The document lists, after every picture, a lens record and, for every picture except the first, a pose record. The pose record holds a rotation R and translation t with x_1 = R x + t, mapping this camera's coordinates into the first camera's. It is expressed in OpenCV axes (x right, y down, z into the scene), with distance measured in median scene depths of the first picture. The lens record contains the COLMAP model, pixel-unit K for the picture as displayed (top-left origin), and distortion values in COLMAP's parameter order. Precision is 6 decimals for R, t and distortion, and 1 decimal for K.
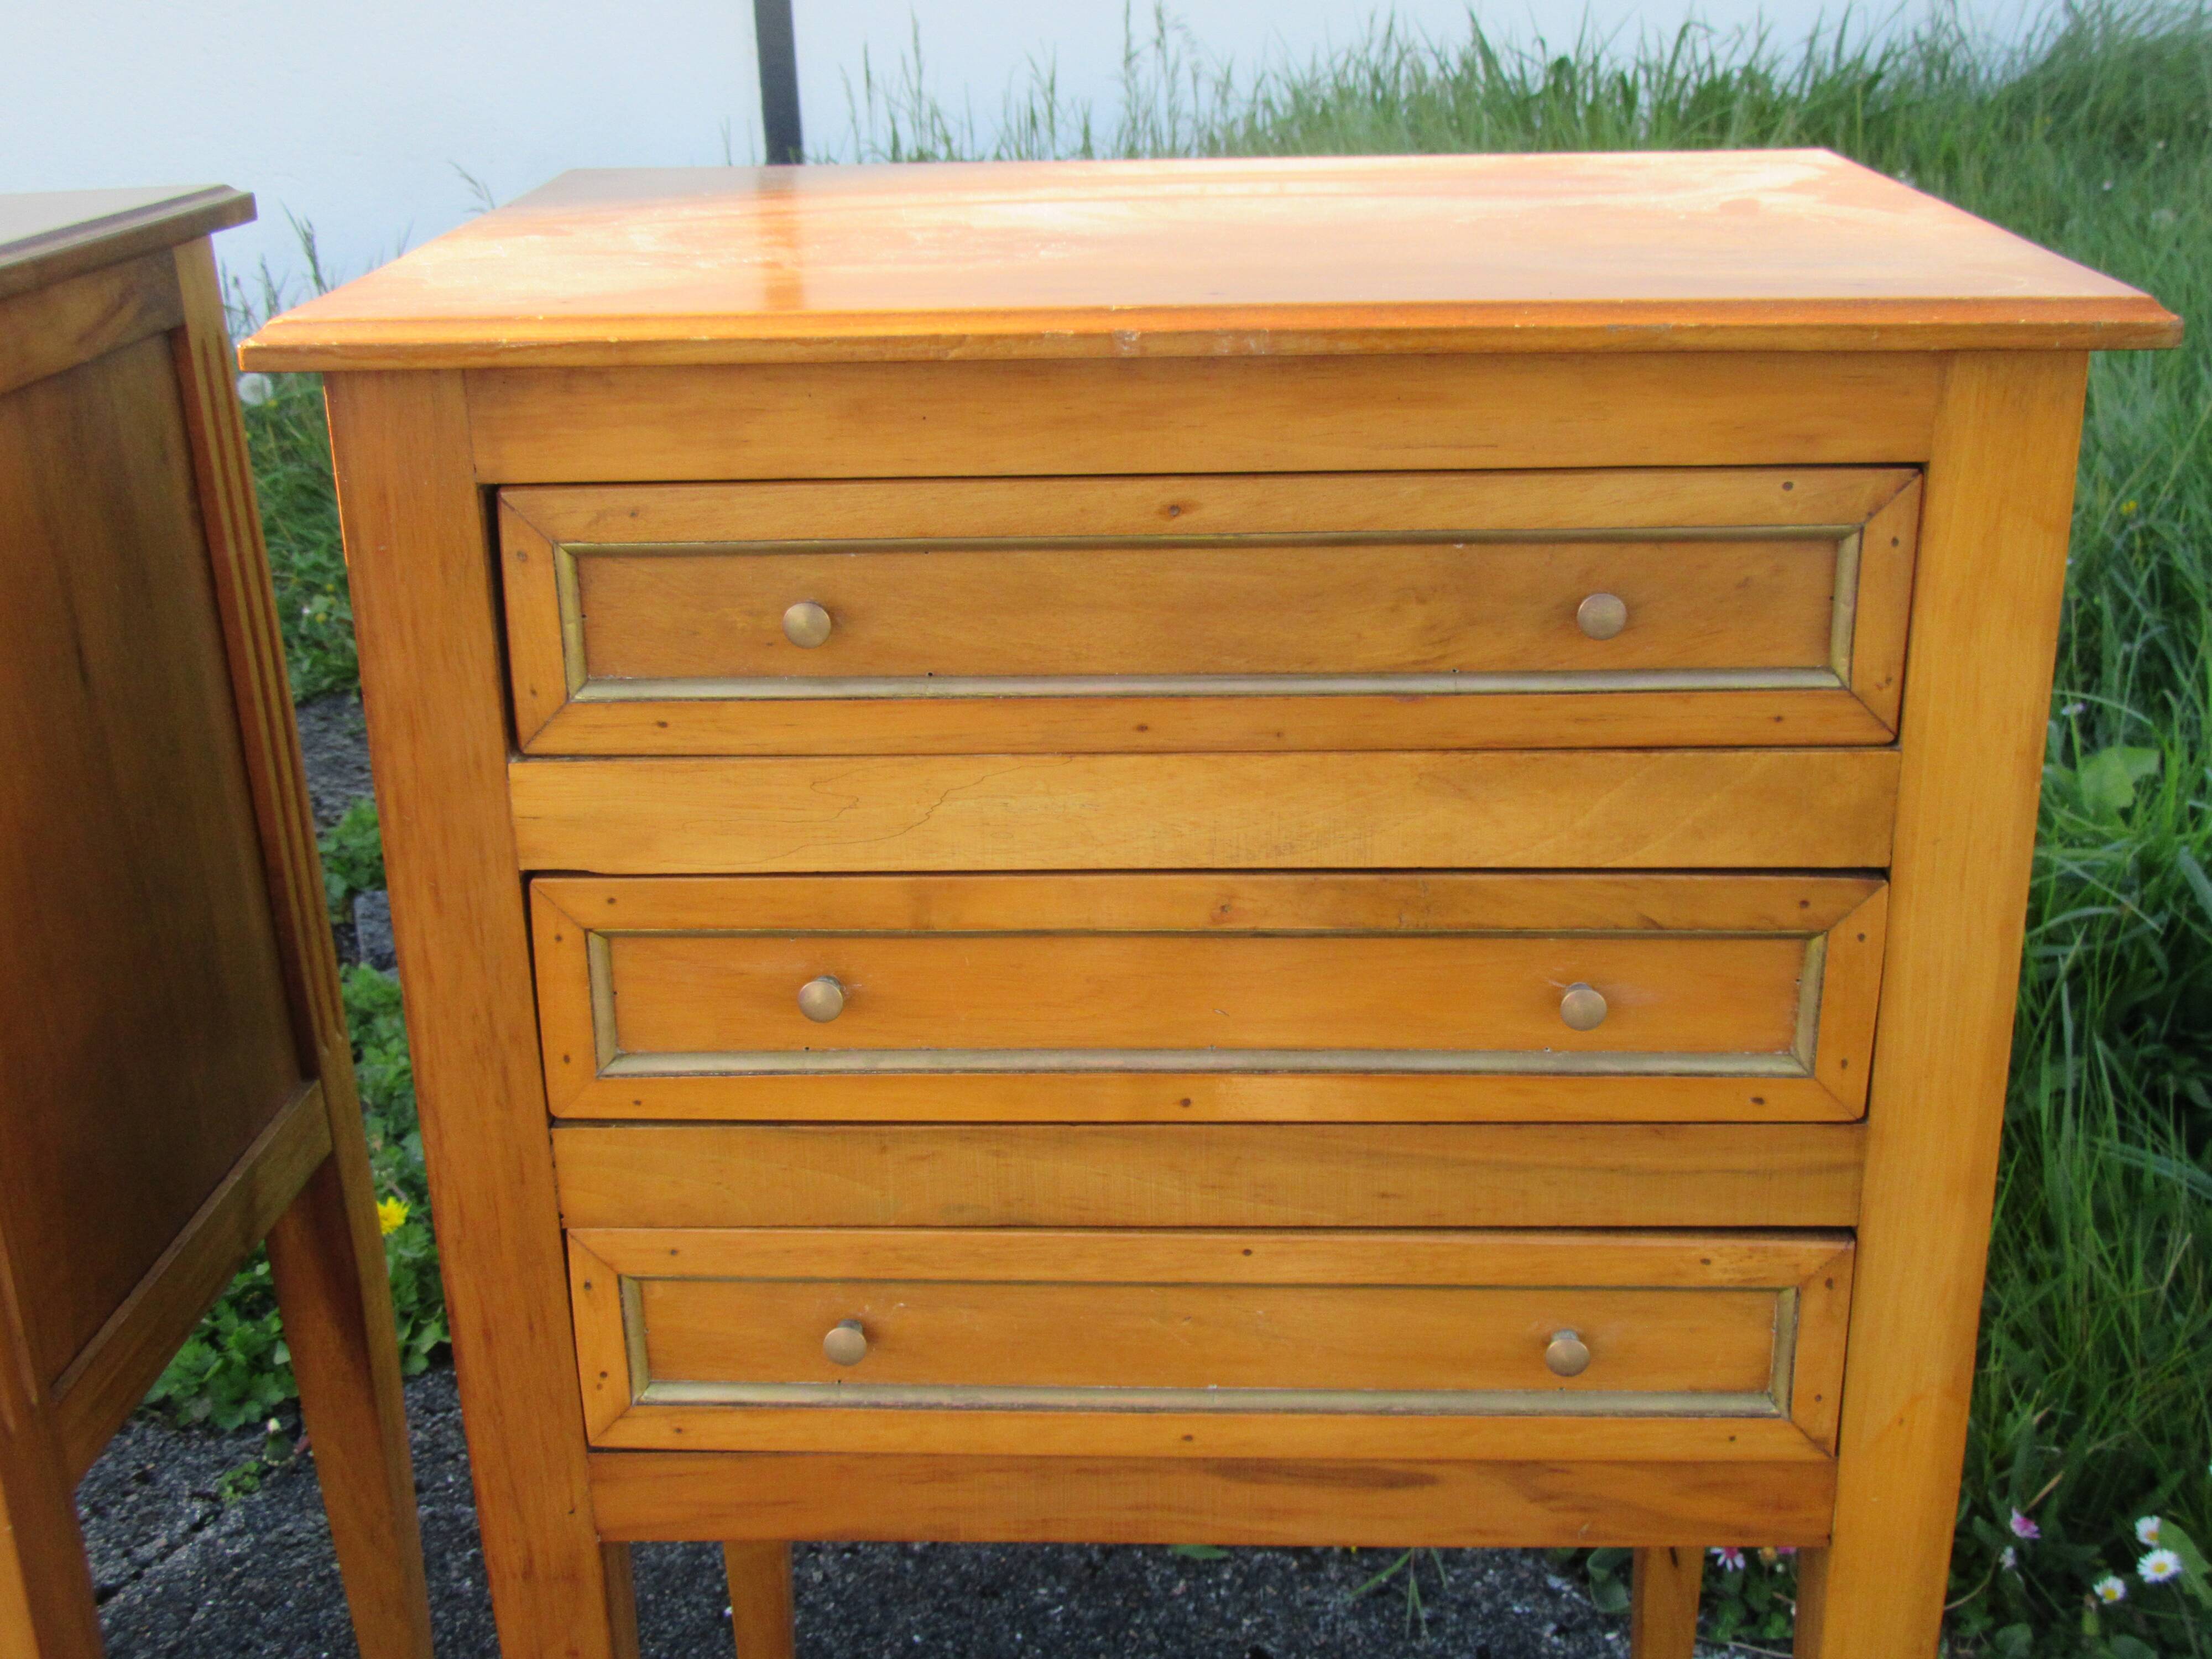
lens RADIAL K [[2509.4, 0, 1112.7], [0, 2509.4, 825.9], [0, 0, 1]] dist [-0.008027, 0.025211]
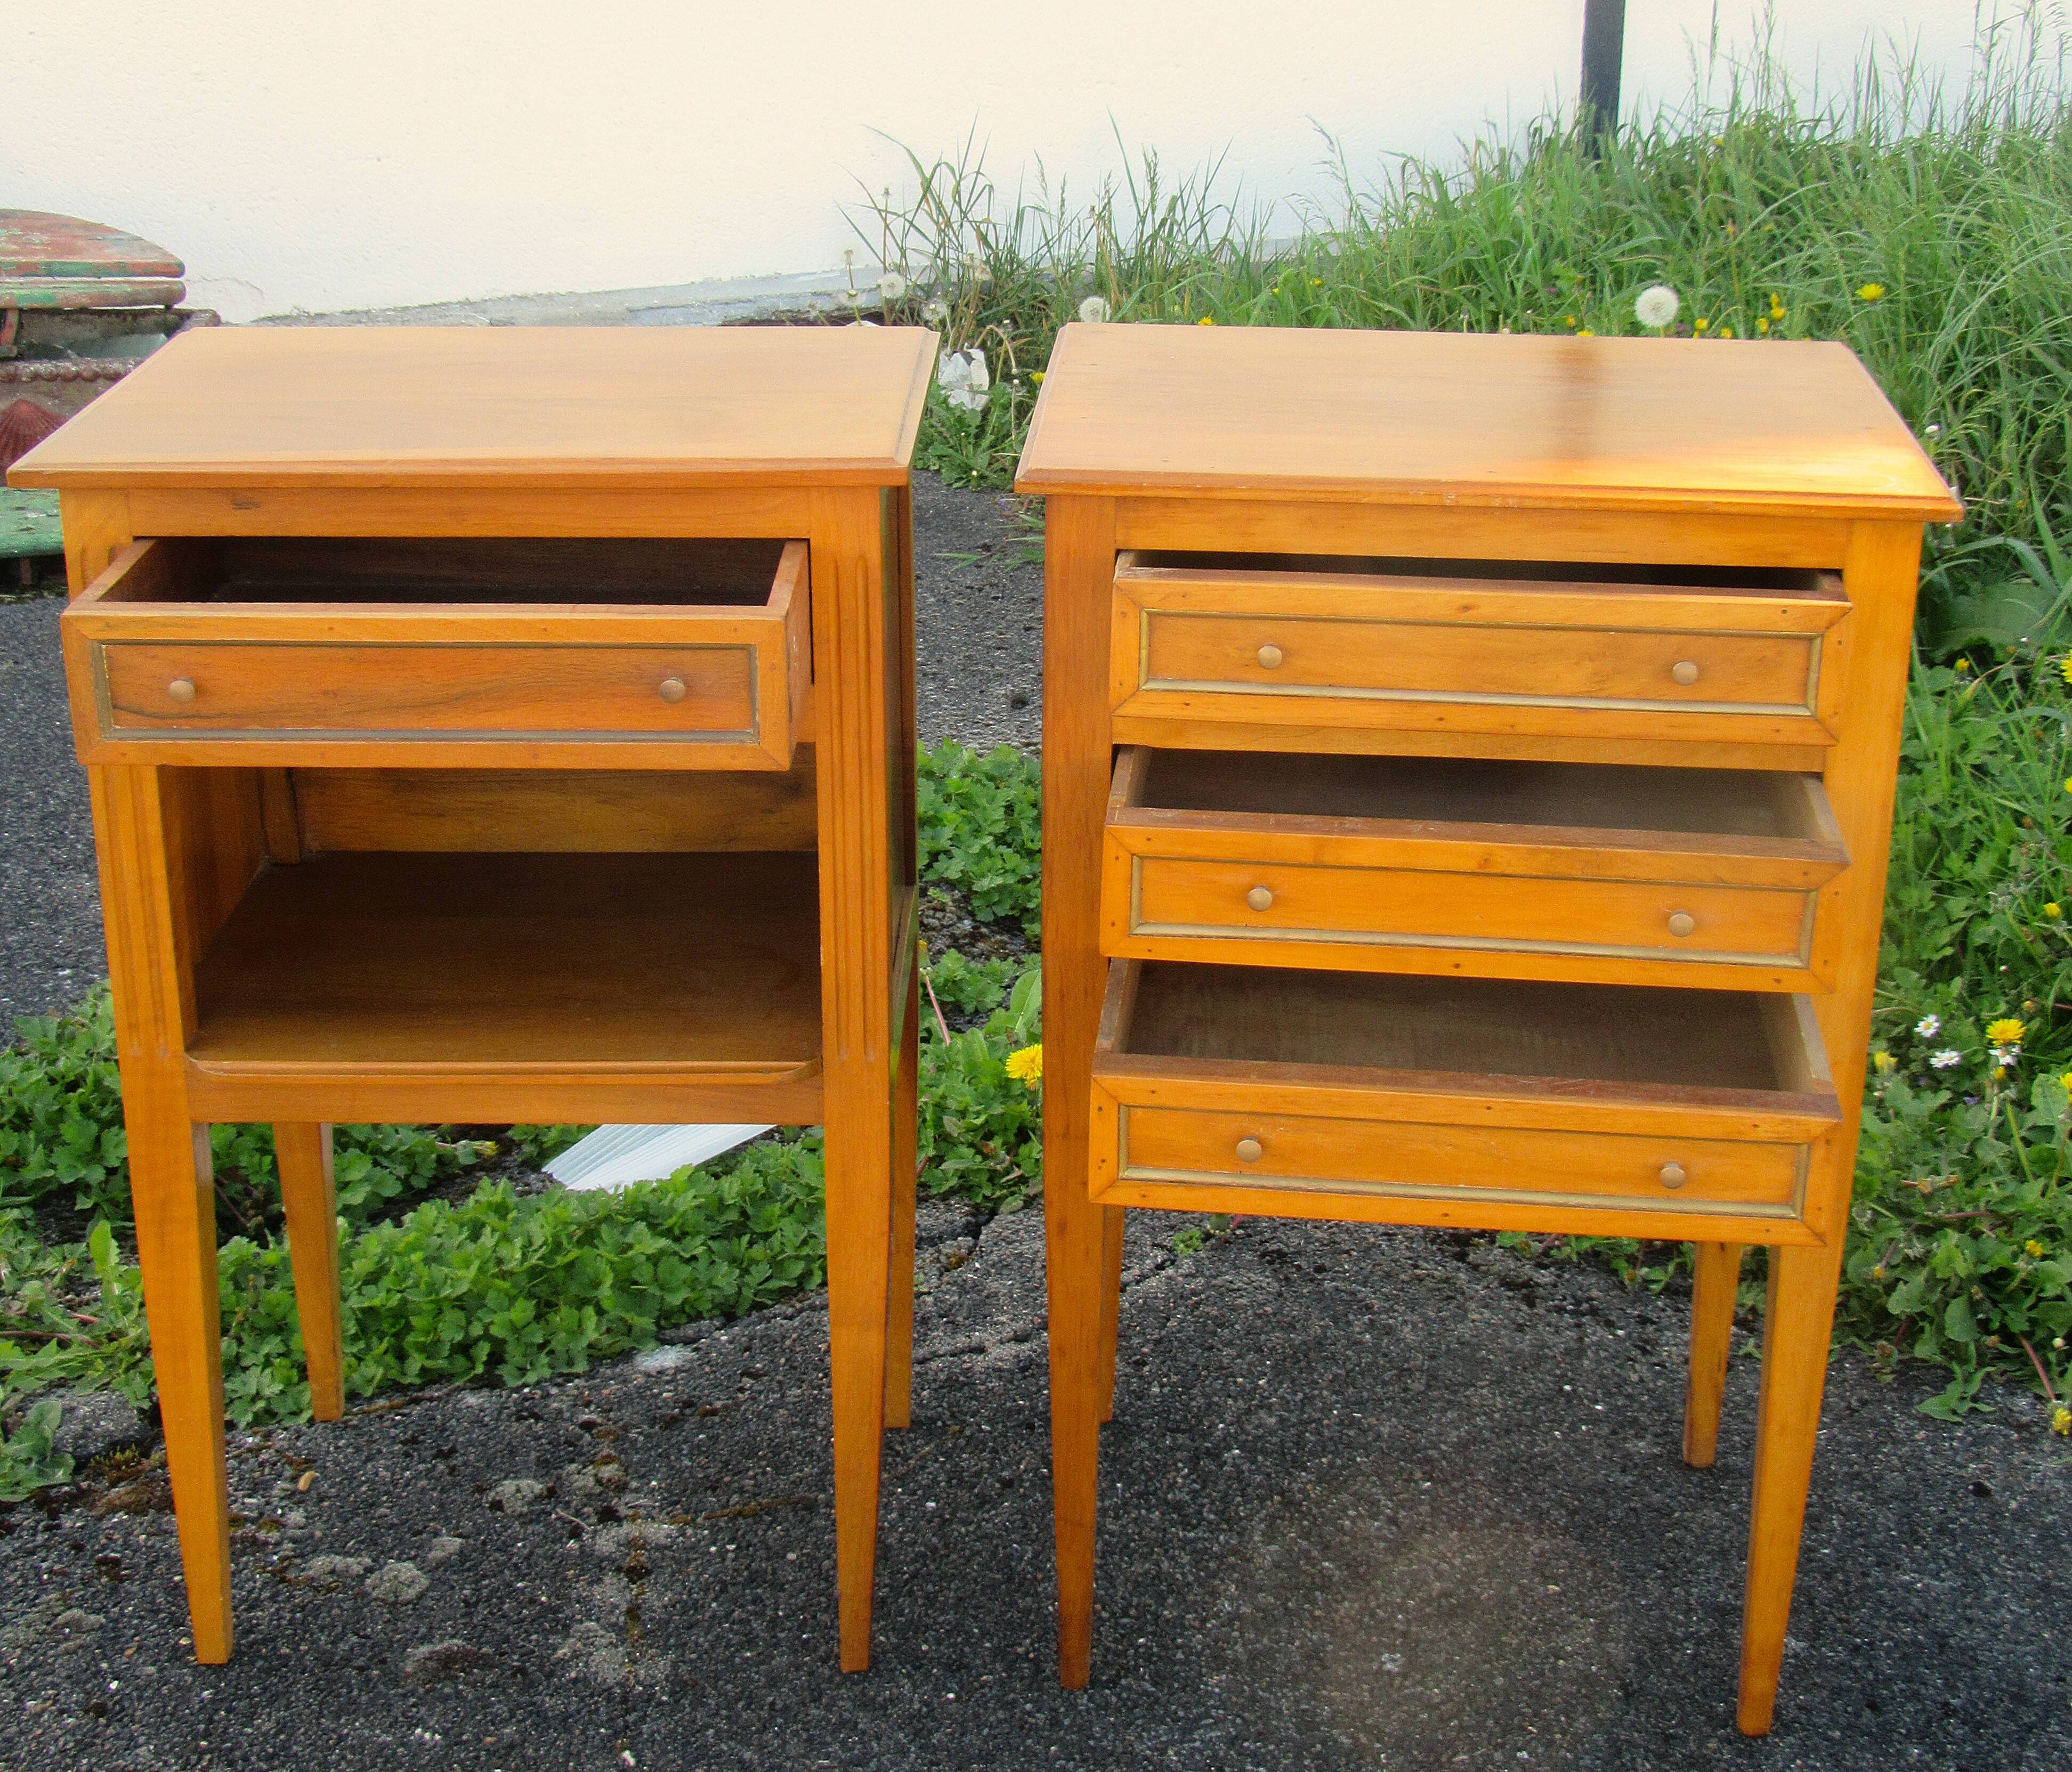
lens RADIAL K [[3127.0, 0, 1069.7], [0, 3127.0, 773.6], [0, 0, 1]] dist [0.030583, -0.043035]
pose [[0.964429, 0.131148, -0.229515, -0.126414], [-0.131868, 0.991191, 0.012266, 0.013108], [0.229102, 0.018436, 0.973228, -1.215986]]
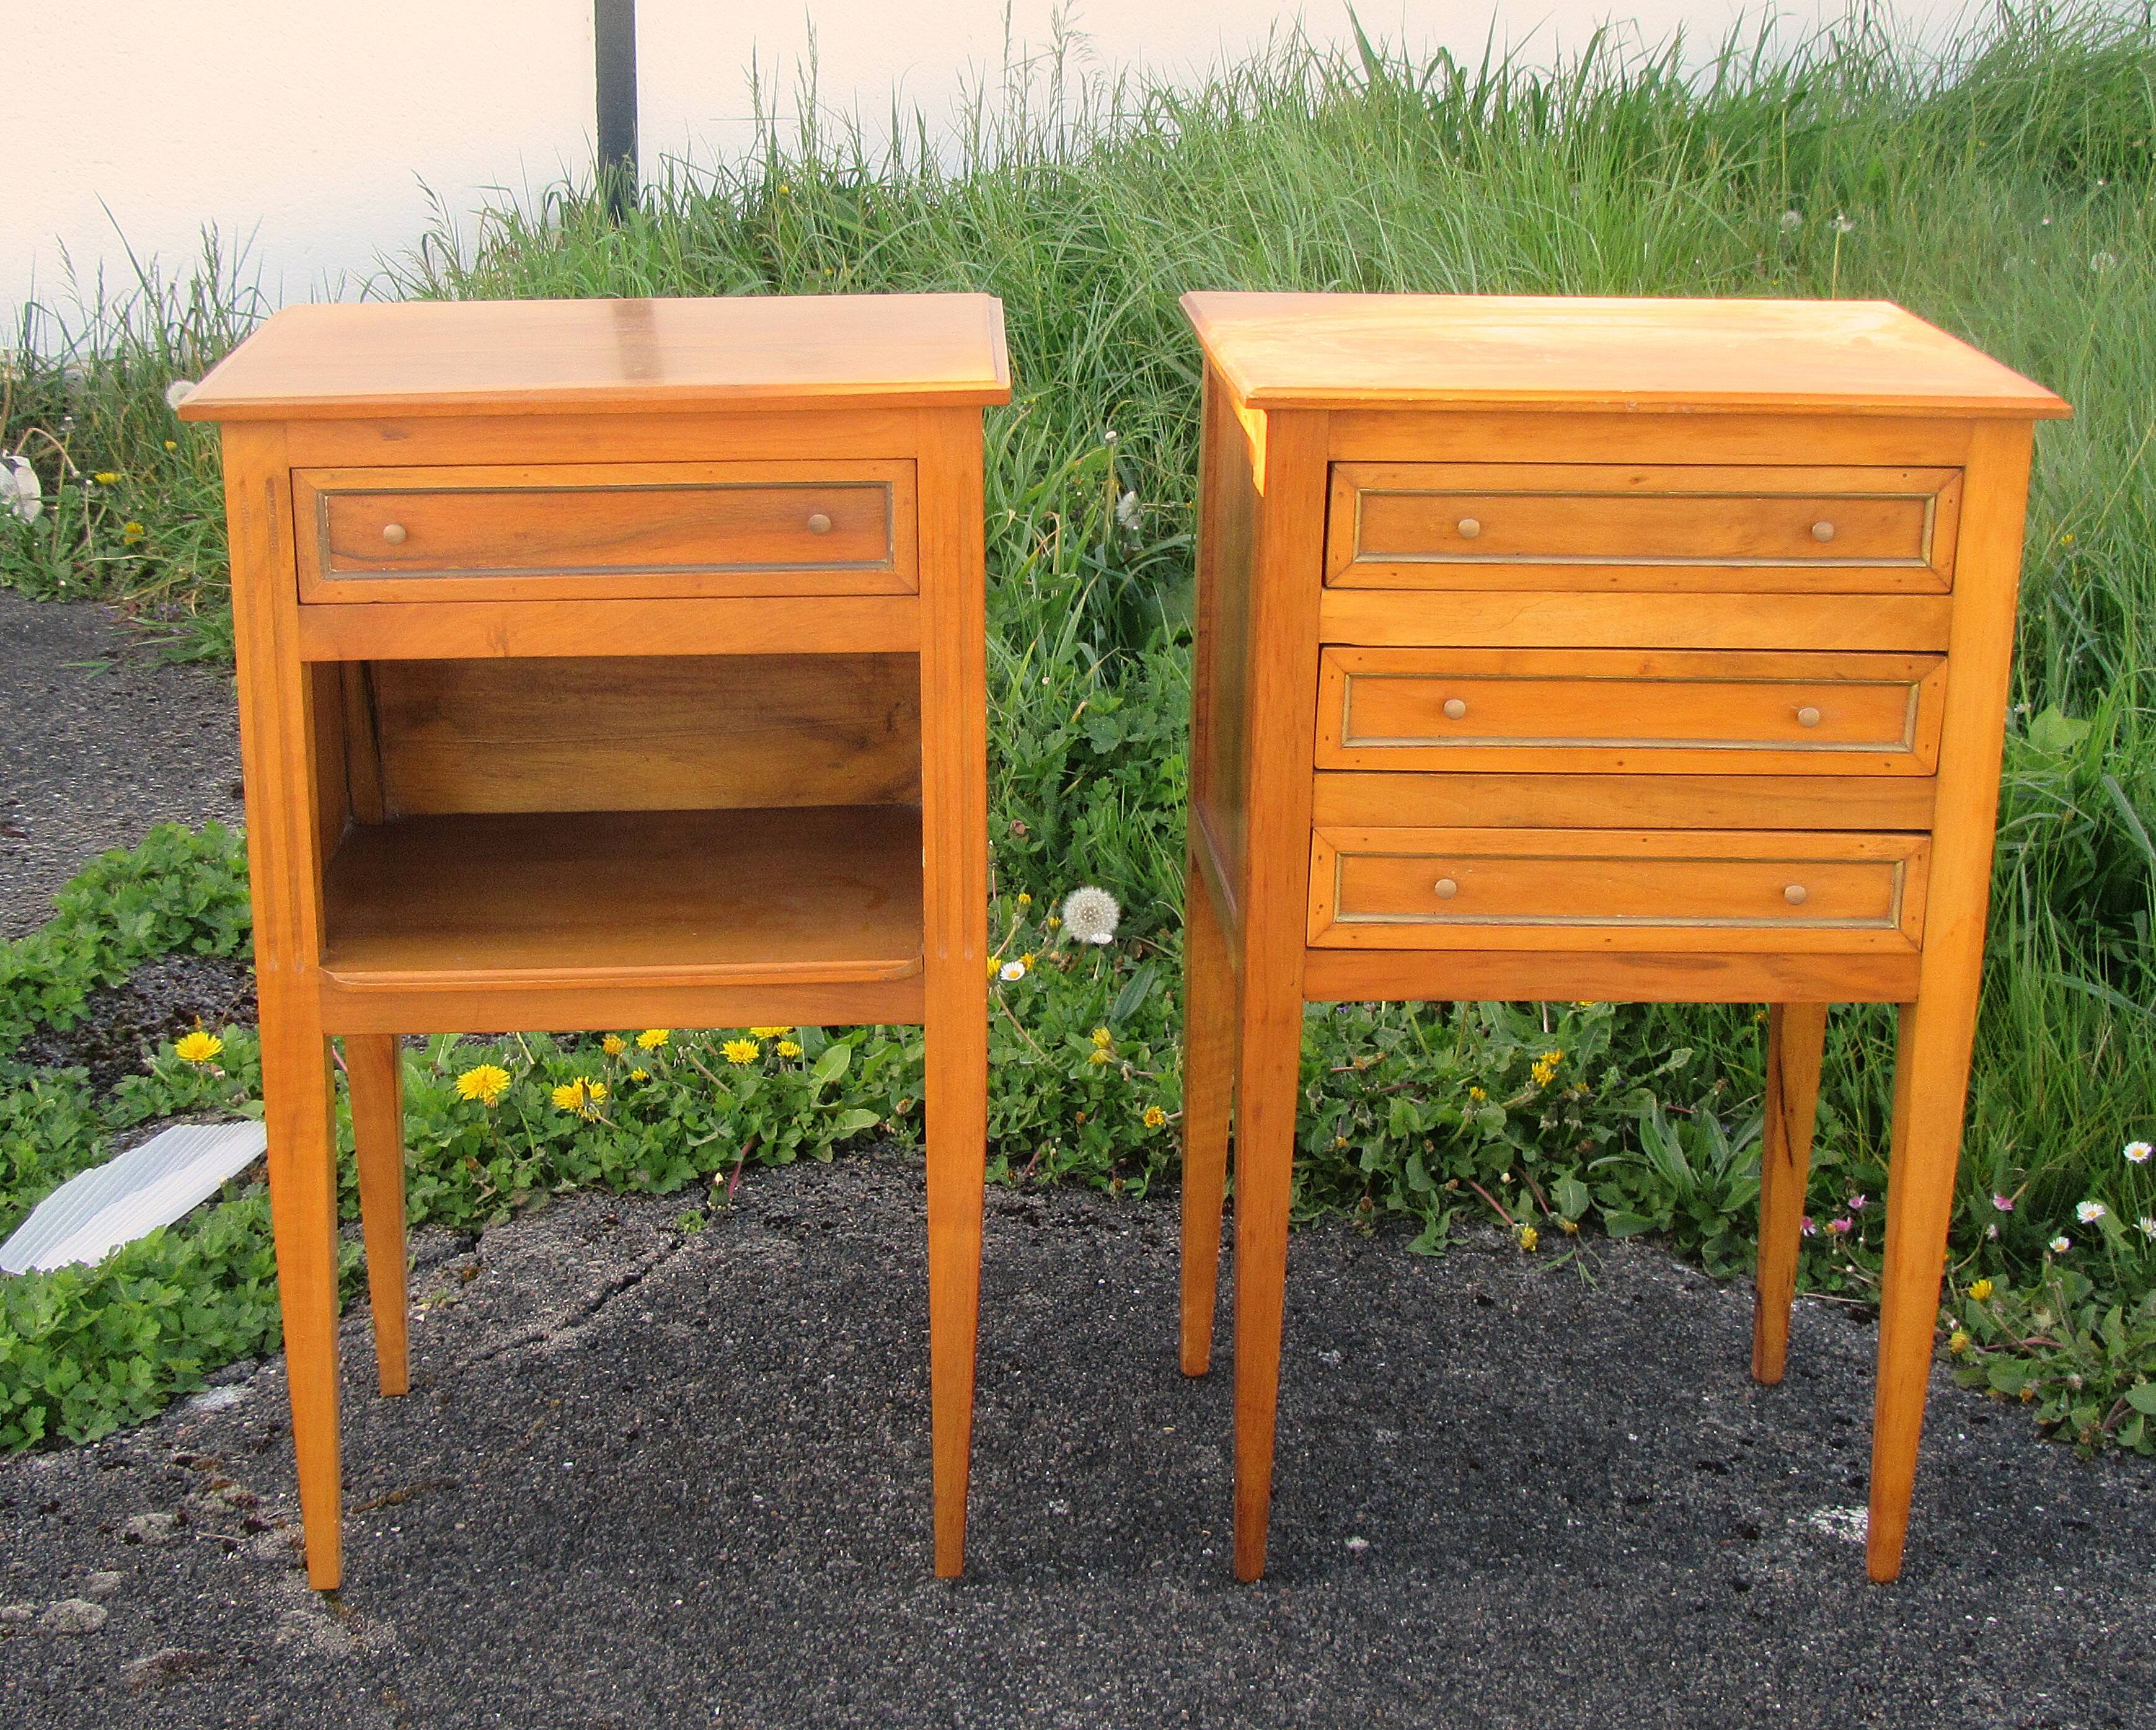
lens RADIAL K [[3659.9, 0, 1009.4], [0, 3659.9, 739.2], [0, 0, 1]] dist [0.013704, 0.002181]
pose [[0.995153, 0.015504, 0.097105, -0.738240], [-0.007383, 0.996486, -0.083436, 0.332286], [-0.098058, 0.082314, 0.991771, -1.886815]]
